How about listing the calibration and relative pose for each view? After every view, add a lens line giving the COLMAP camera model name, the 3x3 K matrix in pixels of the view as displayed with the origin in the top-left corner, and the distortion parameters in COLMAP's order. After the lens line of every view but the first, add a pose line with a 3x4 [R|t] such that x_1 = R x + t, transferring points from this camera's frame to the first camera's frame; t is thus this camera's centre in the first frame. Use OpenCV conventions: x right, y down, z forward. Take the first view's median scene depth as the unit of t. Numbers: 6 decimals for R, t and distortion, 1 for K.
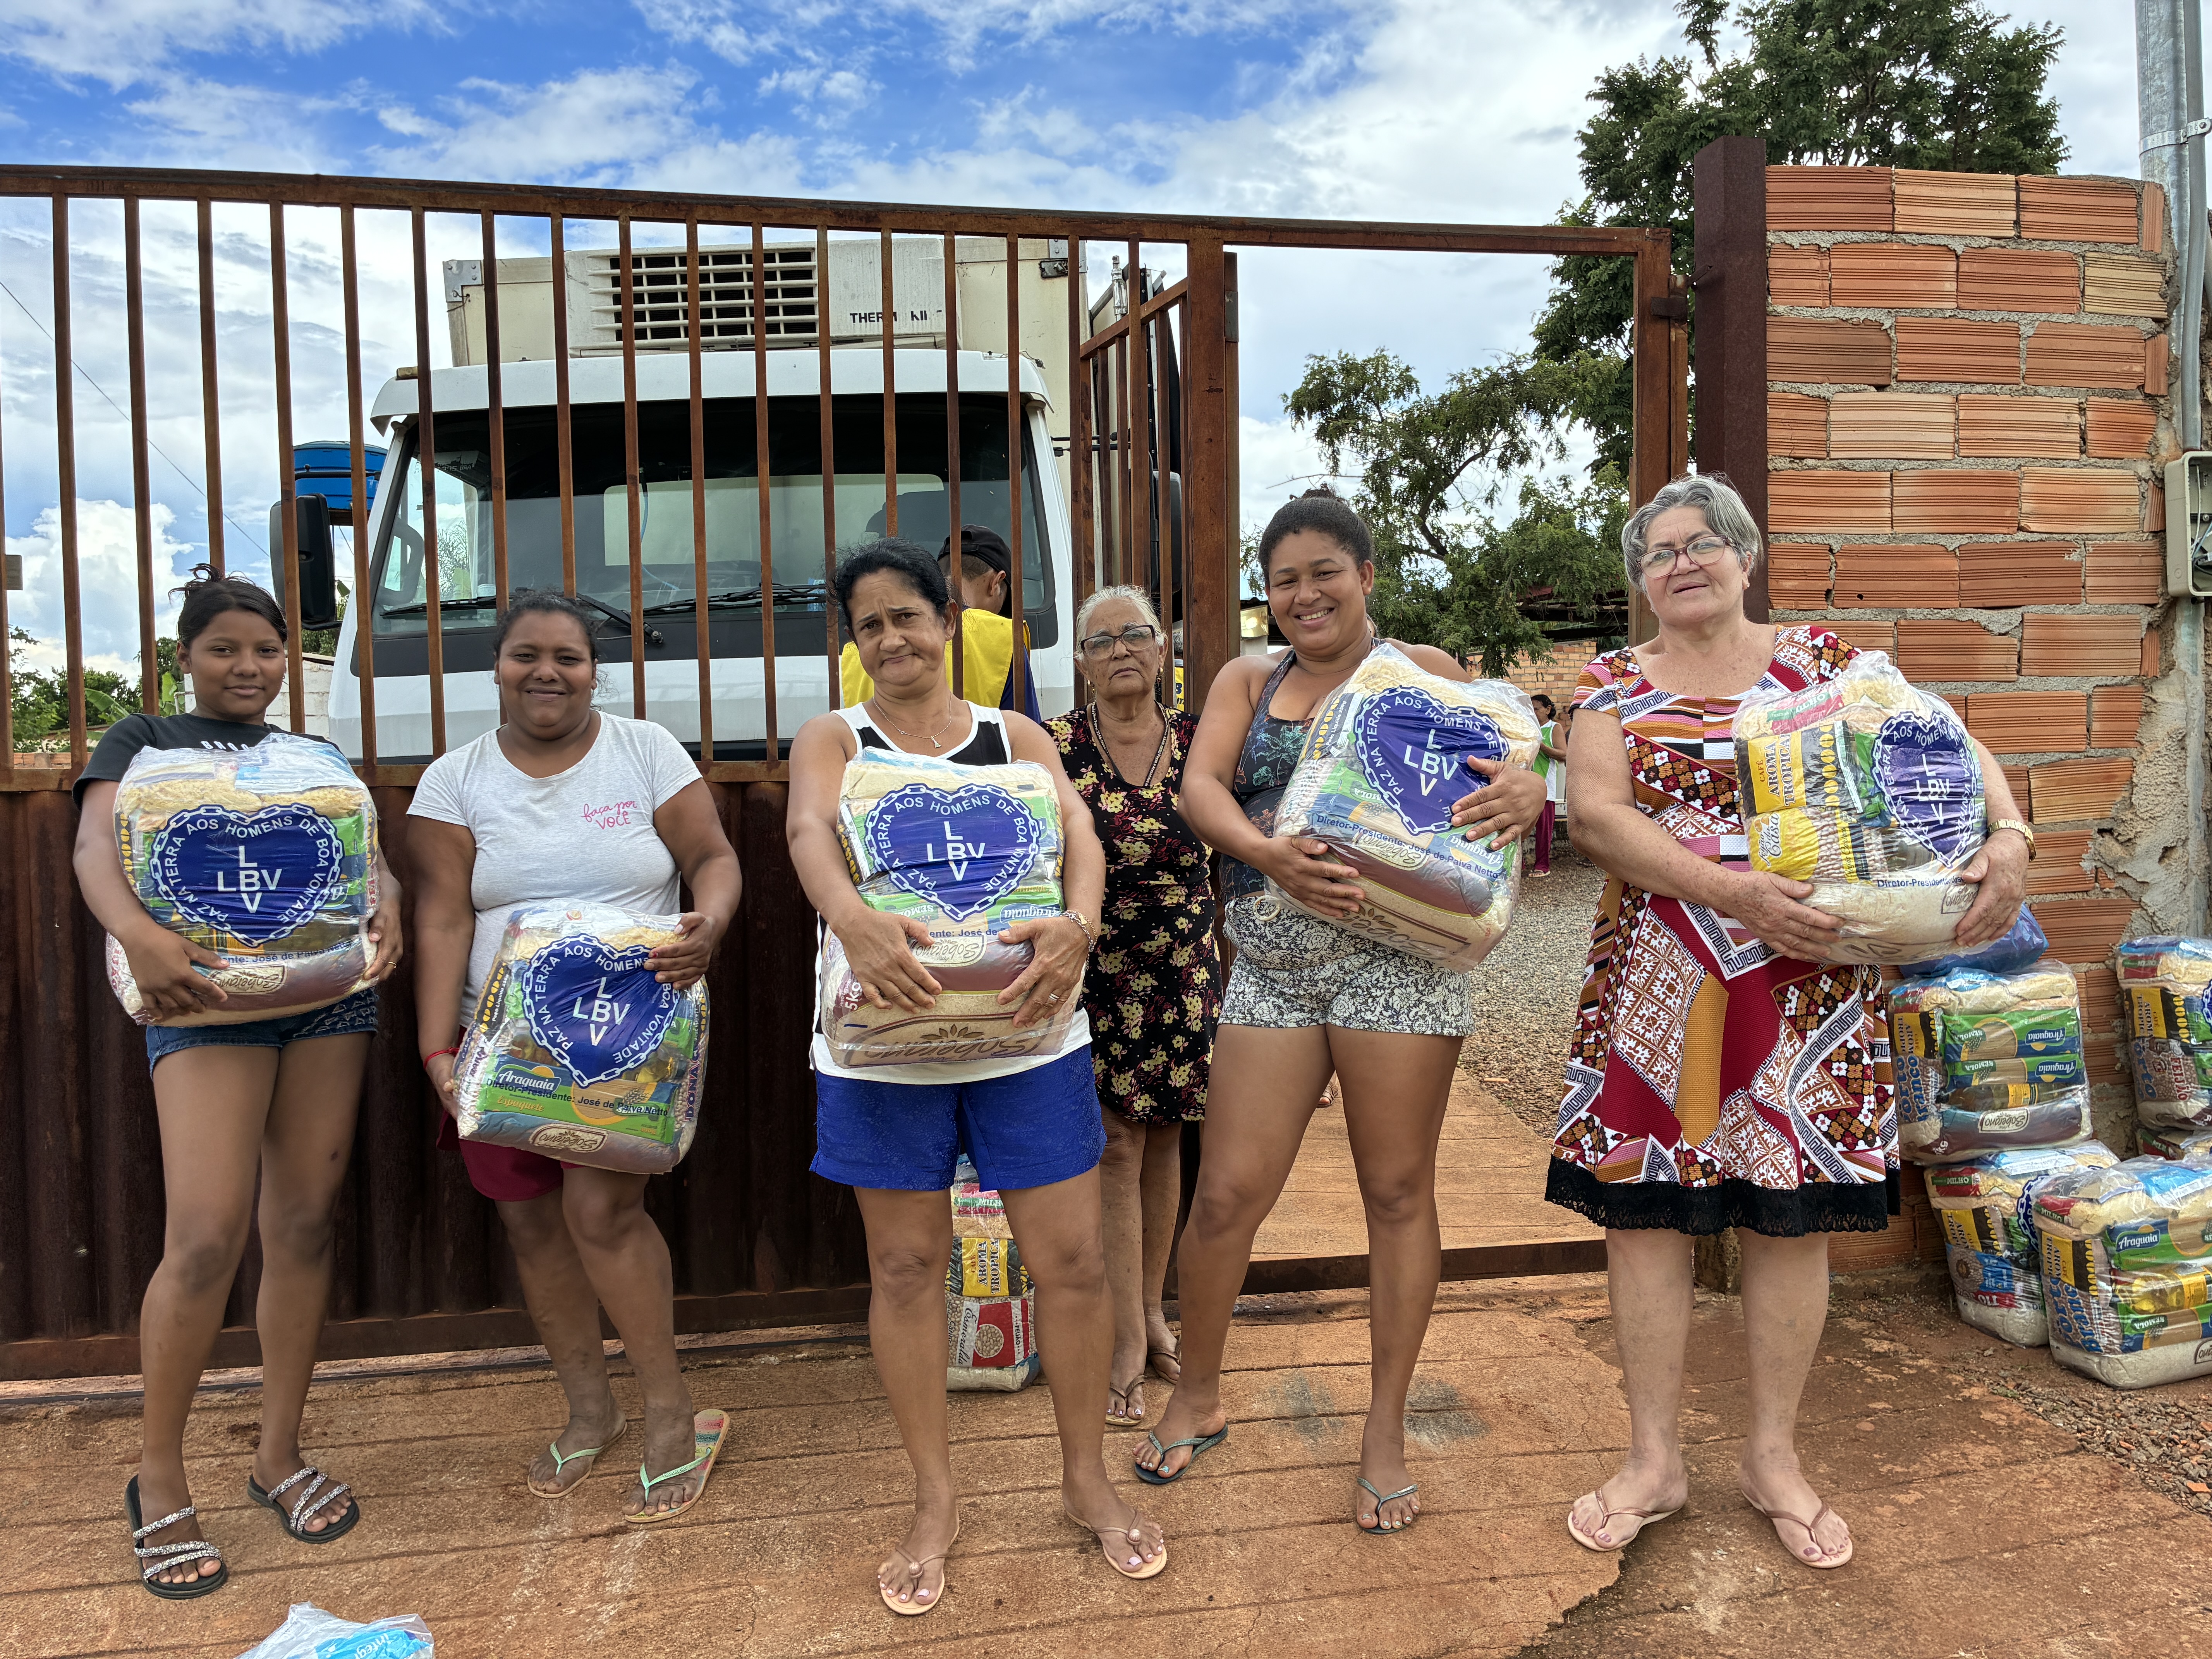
lens RADIAL K [[1740.1, 0, 1106.0], [0, 1740.1, 829.5], [0, 0, 1]] dist [0.018154, -0.015271]
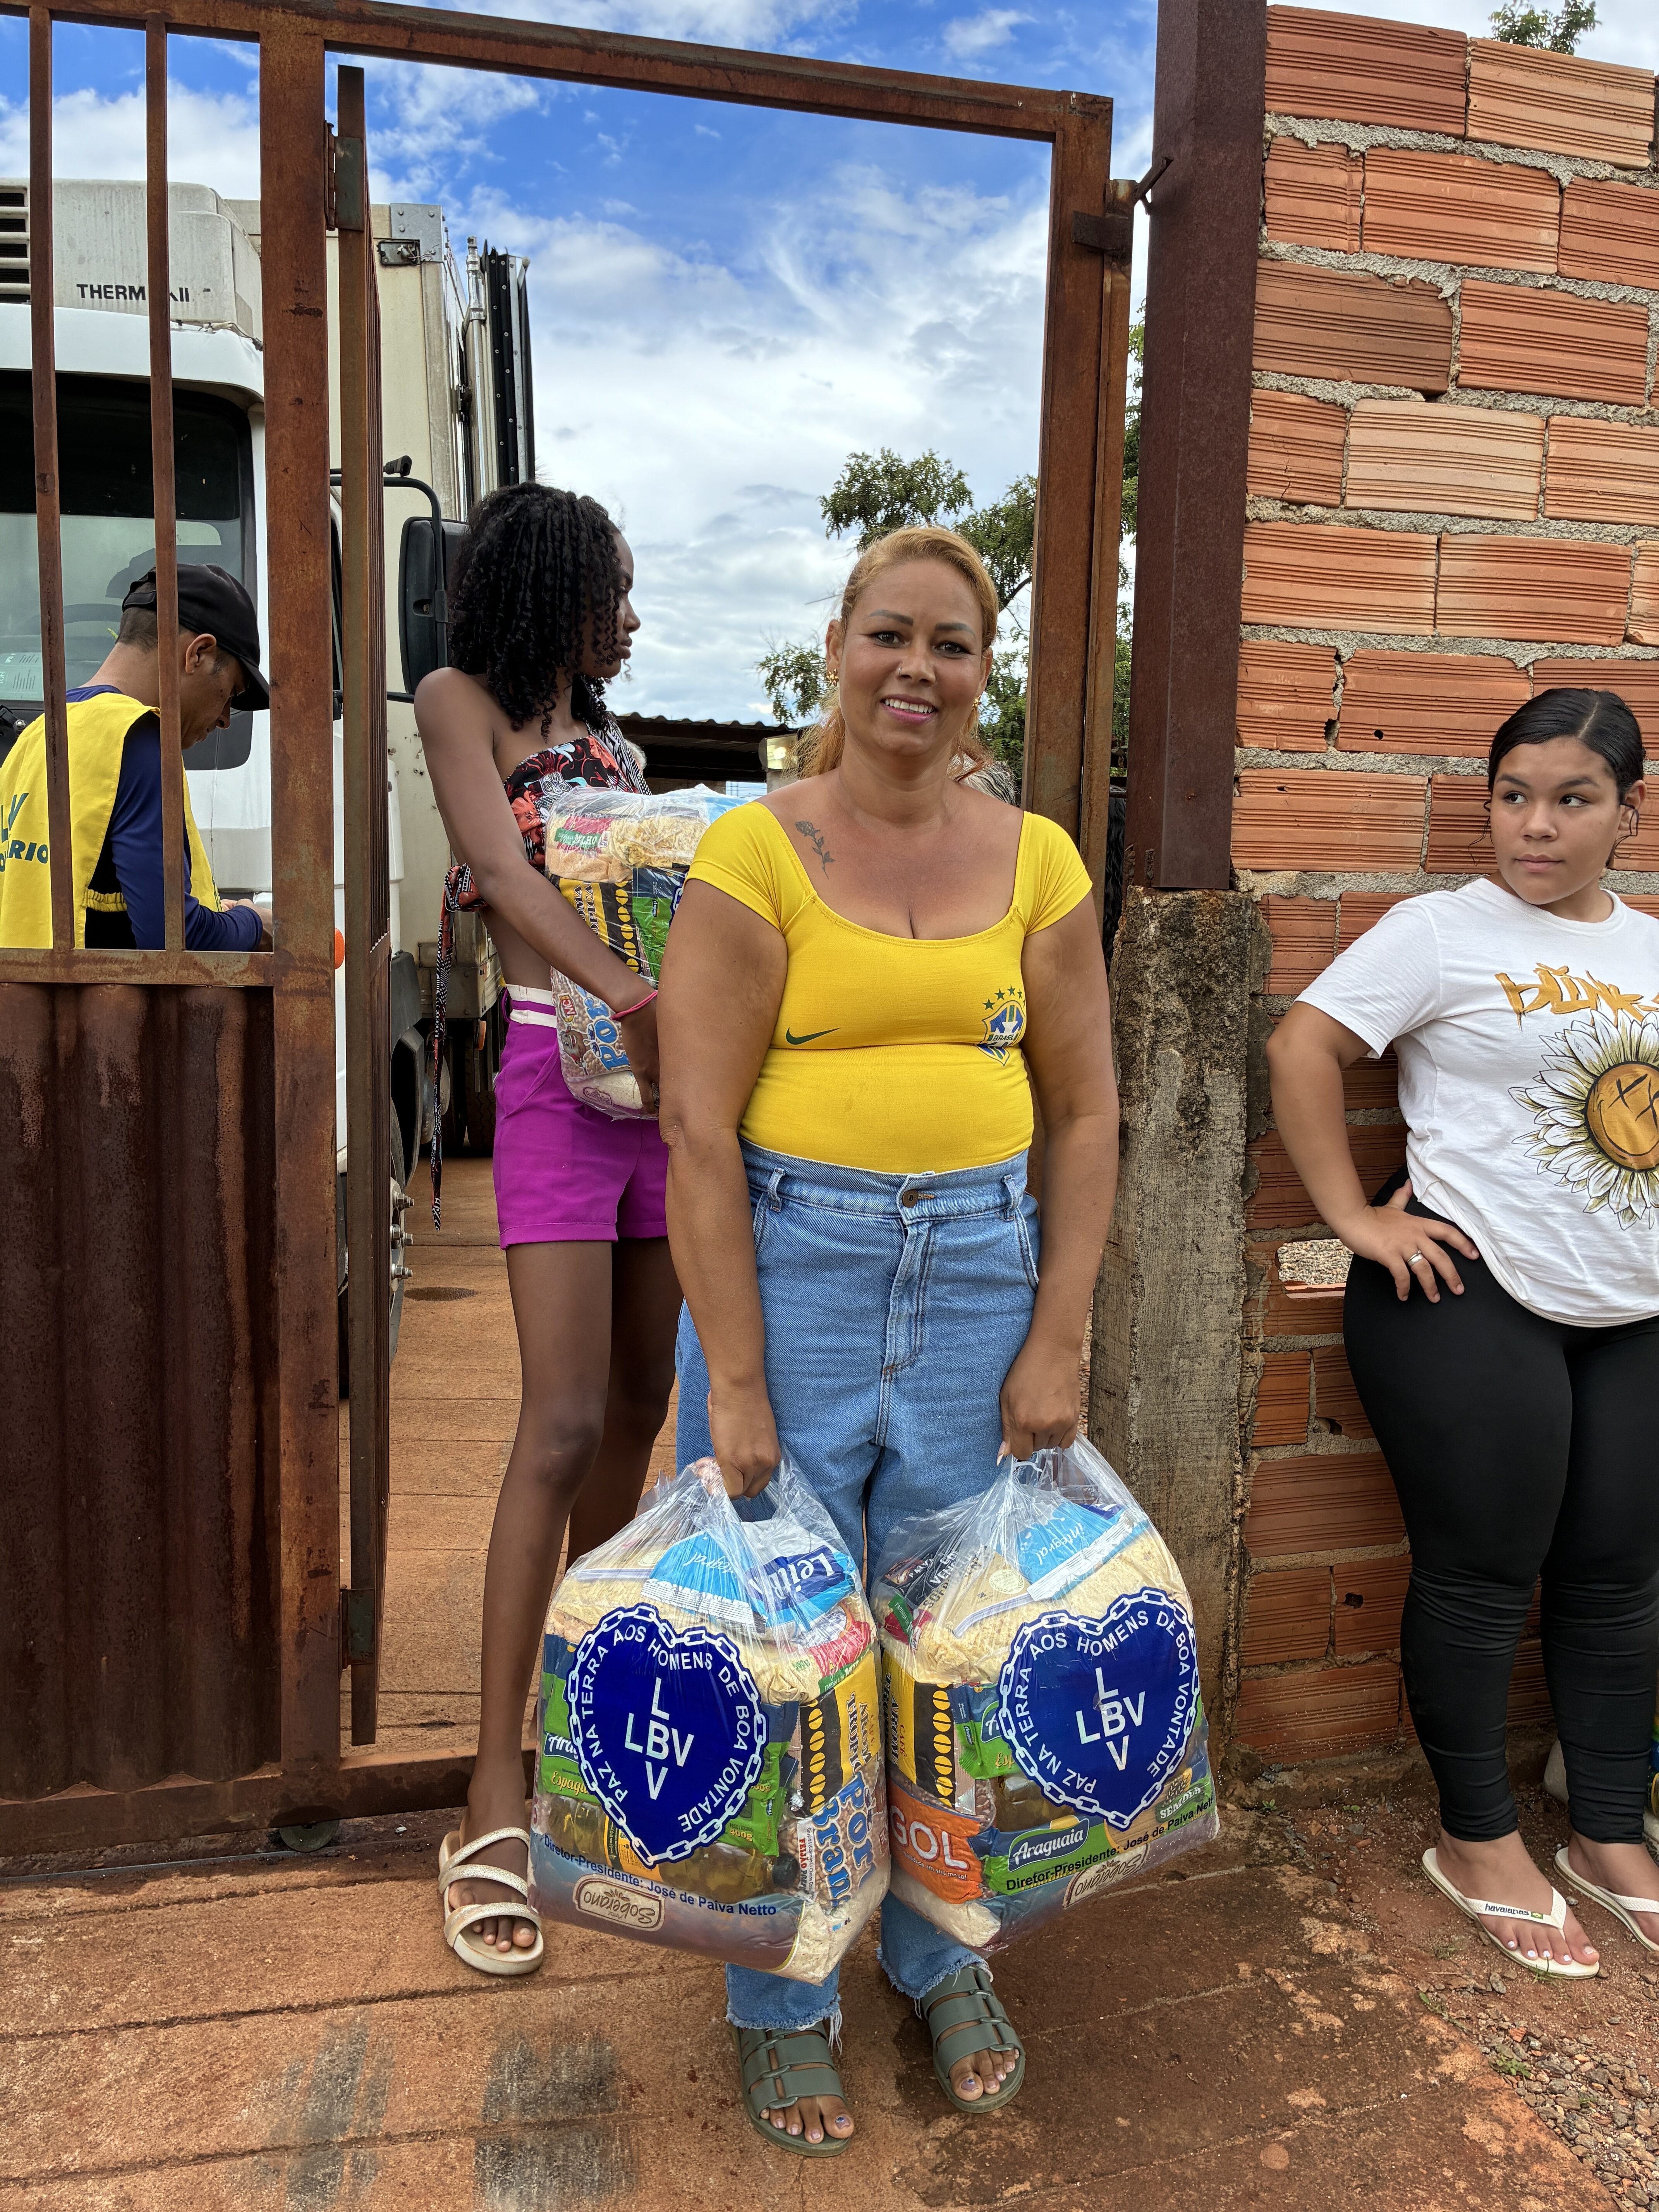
lens RADIAL K [[1701.9, 0, 829.5], [0, 1701.9, 1106.0], [0, 0, 1]] dist [0.072842, -0.112830]
pose [[0.996344, 0.028417, 0.080570, 0.186180], [-0.035211, 0.995826, 0.084204, -0.043966], [-0.077840, -0.086733, 0.993186, 0.382208]]
